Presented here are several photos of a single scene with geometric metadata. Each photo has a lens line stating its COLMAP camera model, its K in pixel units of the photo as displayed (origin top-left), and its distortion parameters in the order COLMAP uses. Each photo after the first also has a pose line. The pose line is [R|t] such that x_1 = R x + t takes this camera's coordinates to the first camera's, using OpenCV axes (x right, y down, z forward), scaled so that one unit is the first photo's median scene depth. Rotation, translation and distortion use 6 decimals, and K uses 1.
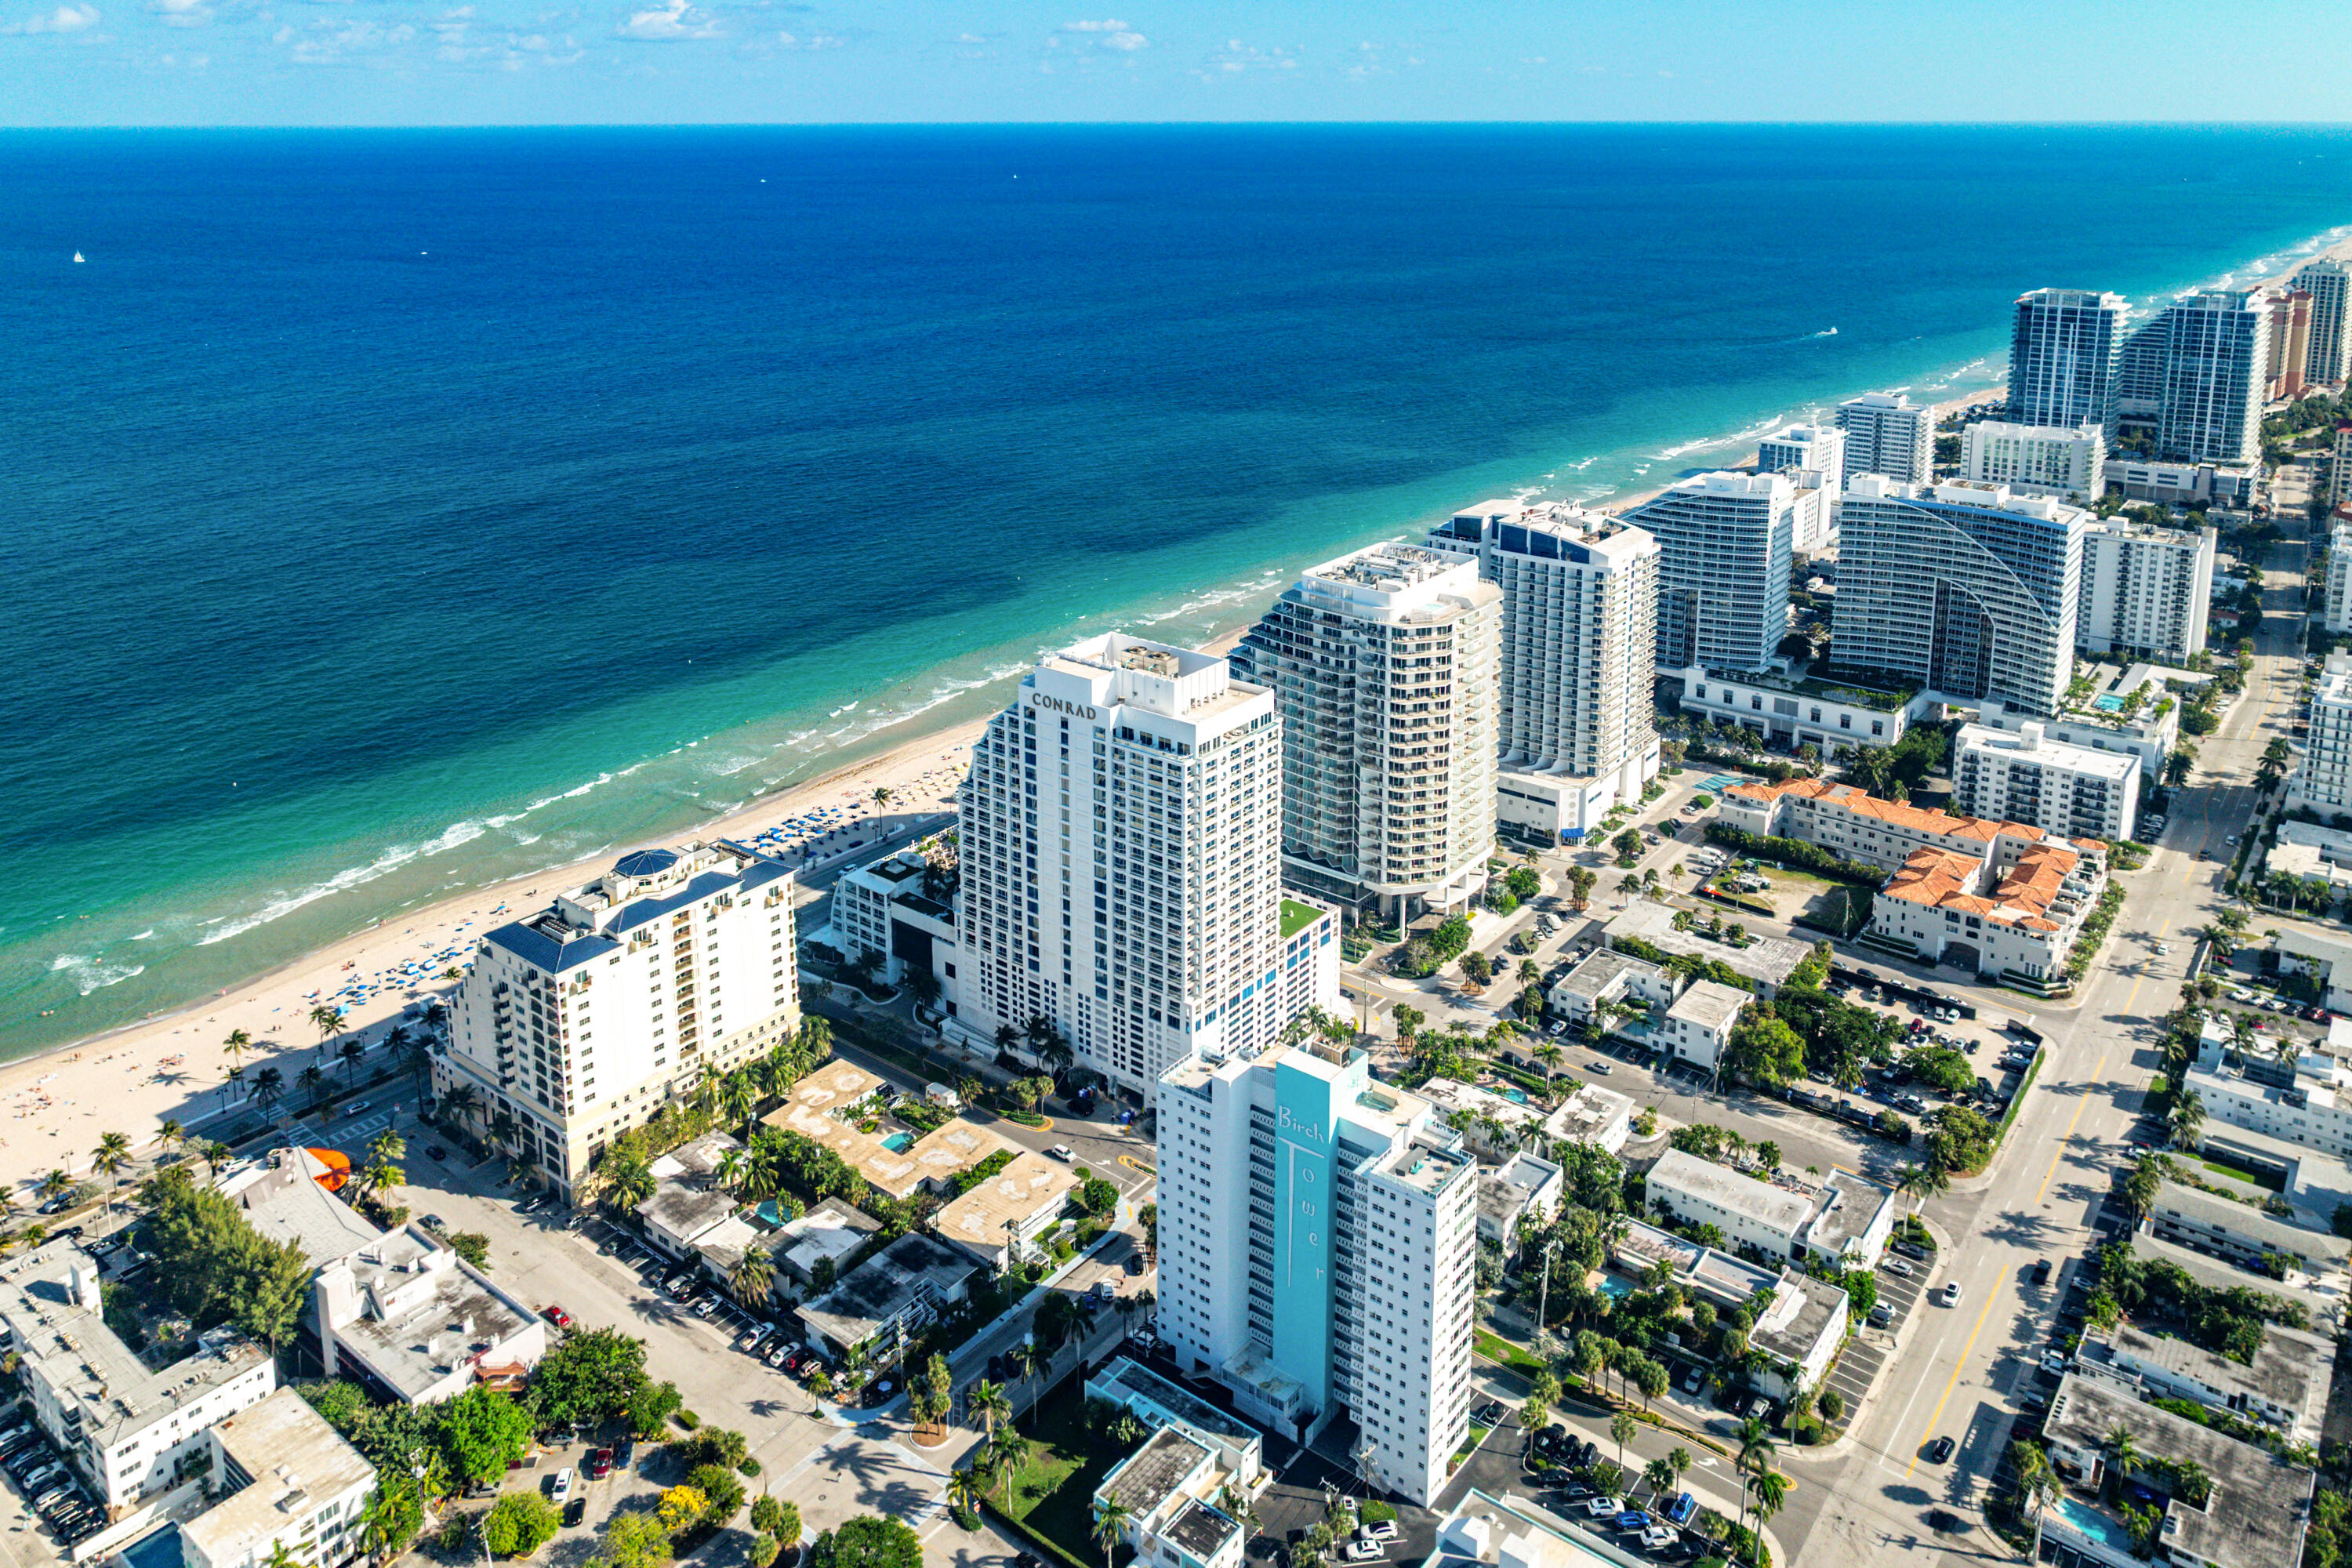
lens RADIAL K [[1711.4, 0, 1206.6], [0, 1711.4, 441.8], [0, 0, 1]] dist [-0.022706, 0.015235]
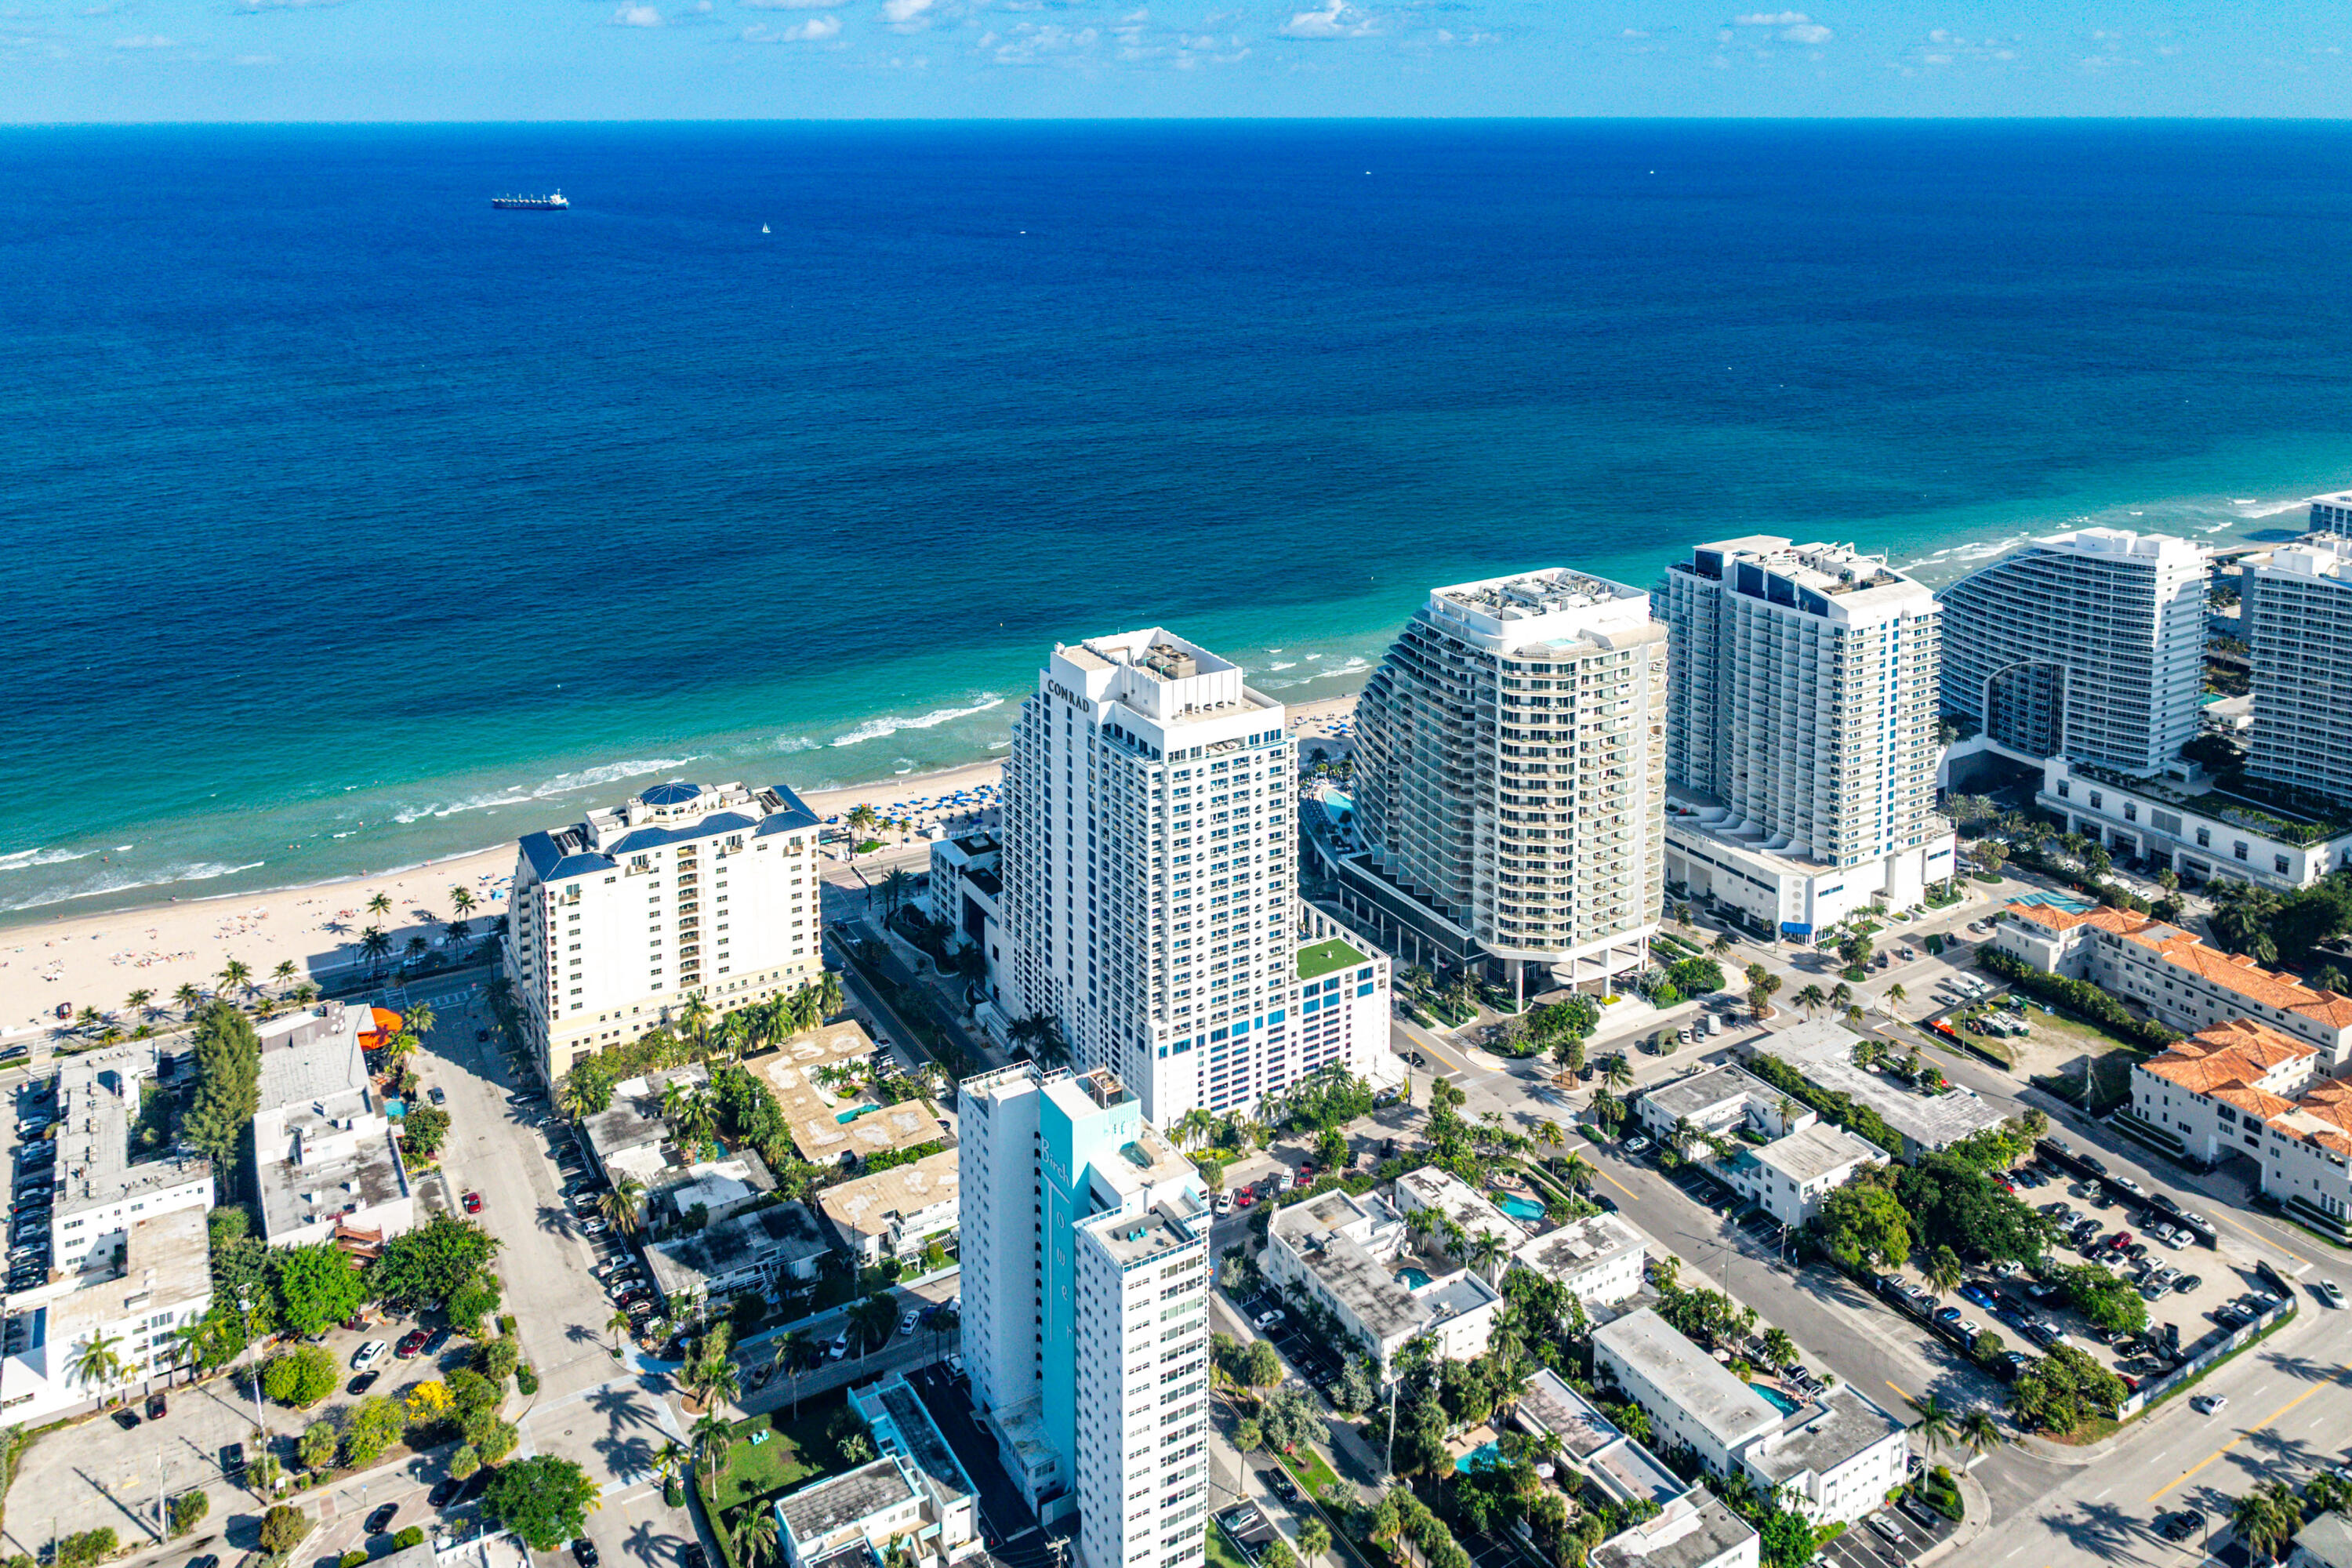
lens RADIAL K [[1723.9, 0, 1167.9], [0, 1723.9, 260.0], [0, 0, 1]] dist [-0.010601, 0.001989]
pose [[0.934800, 0.033131, -0.353627, 0.288942], [-0.069304, 0.993517, -0.090119, -0.010366], [0.348348, 0.108750, 0.931035, 0.051841]]
